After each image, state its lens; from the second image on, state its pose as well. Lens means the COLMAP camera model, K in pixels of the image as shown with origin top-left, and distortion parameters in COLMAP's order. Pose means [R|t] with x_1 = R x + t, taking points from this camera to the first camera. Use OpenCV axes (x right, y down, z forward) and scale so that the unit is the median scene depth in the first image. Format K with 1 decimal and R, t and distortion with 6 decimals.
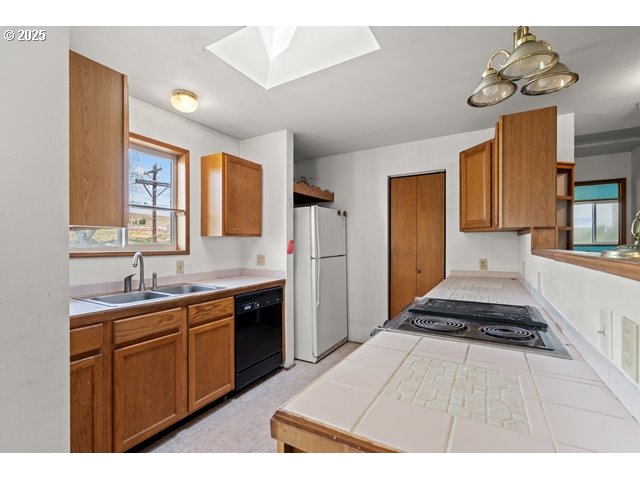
lens RADIAL K [[290.3, 0, 320.7], [0, 290.3, 242.9], [0, 0, 1]] dist [-0.008016, 0.002670]
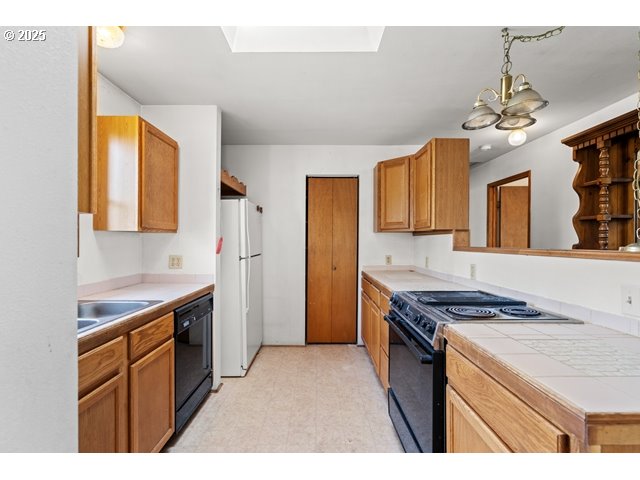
lens RADIAL K [[290.3, 0, 320.2], [0, 290.3, 242.1], [0, 0, 1]] dist [-0.008016, 0.002670]
pose [[0.863258, 0.002934, 0.504755, -0.279199], [-0.003957, 0.999992, 0.000954, 0.001541], [-0.504748, -0.002821, 0.863262, 0.124337]]
